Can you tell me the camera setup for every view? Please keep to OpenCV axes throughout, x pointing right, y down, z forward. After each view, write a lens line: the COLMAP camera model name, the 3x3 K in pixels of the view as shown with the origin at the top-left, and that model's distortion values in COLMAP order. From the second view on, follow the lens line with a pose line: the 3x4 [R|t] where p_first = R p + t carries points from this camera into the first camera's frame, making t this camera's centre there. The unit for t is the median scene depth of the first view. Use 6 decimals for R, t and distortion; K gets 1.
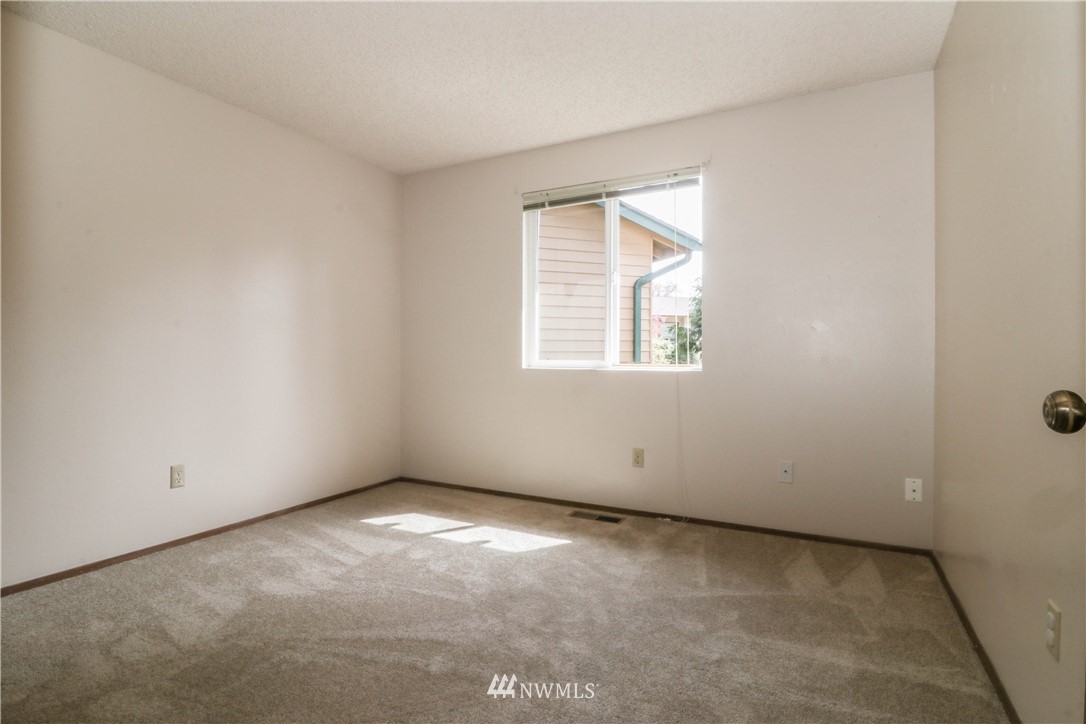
lens RADIAL K [[525.8, 0, 540.8], [0, 525.8, 366.4], [0, 0, 1]] dist [-0.005456, -0.000443]
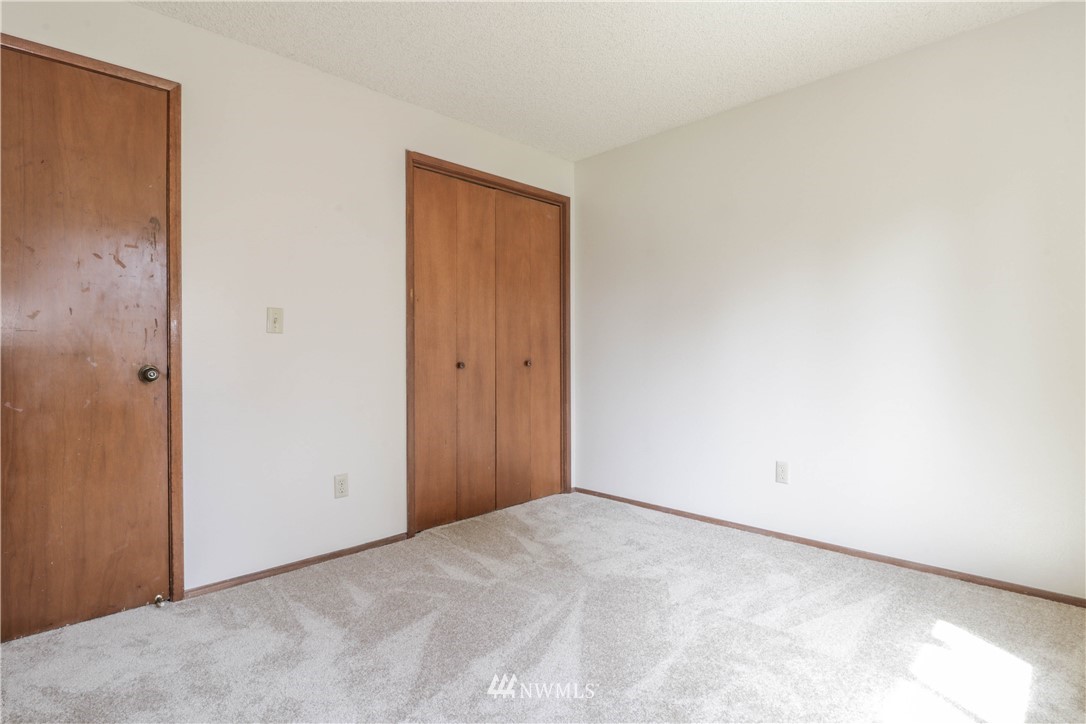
lens RADIAL K [[525.8, 0, 543.8], [0, 525.8, 363.0], [0, 0, 1]] dist [-0.005456, -0.000443]
pose [[-0.305971, -0.001600, -0.952039, 0.457620], [-0.007072, 0.999975, 0.000593, -0.008640], [0.952014, 0.006914, -0.305975, 0.867228]]
